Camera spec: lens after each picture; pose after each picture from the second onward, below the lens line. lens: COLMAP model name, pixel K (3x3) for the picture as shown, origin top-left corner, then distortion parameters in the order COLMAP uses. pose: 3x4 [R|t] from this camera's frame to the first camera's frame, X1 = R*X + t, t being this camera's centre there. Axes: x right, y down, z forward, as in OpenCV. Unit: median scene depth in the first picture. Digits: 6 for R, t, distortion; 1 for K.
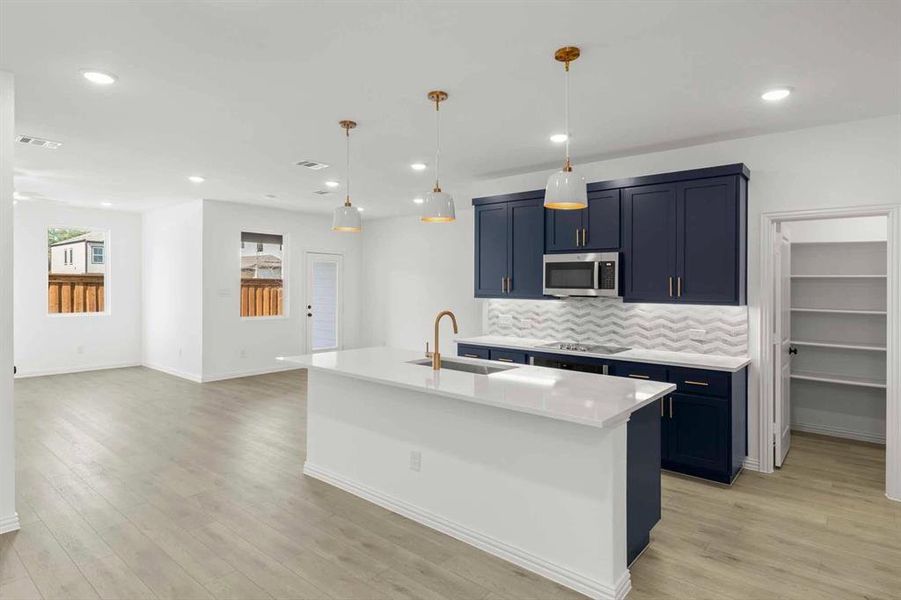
lens RADIAL K [[505.5, 0, 453.8], [0, 505.5, 280.3], [0, 0, 1]] dist [0.000897, -0.000083]
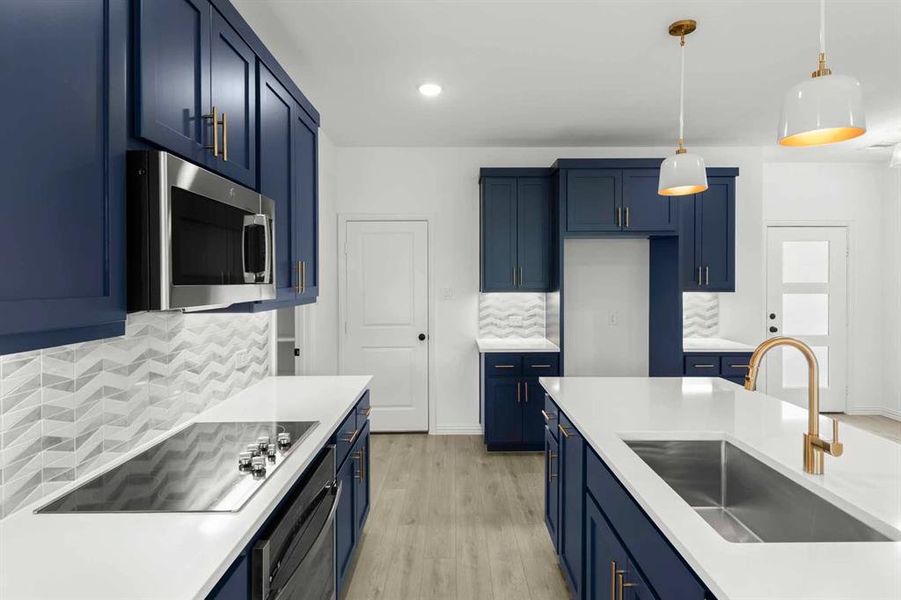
lens RADIAL K [[505.5, 0, 453.8], [0, 505.5, 280.3], [0, 0, 1]] dist [0.000897, -0.000083]
pose [[-0.657513, 0.000212, 0.753444, -0.111292], [0.005450, 0.999975, 0.004475, 0.015146], [-0.753424, 0.007049, -0.657497, 1.130476]]
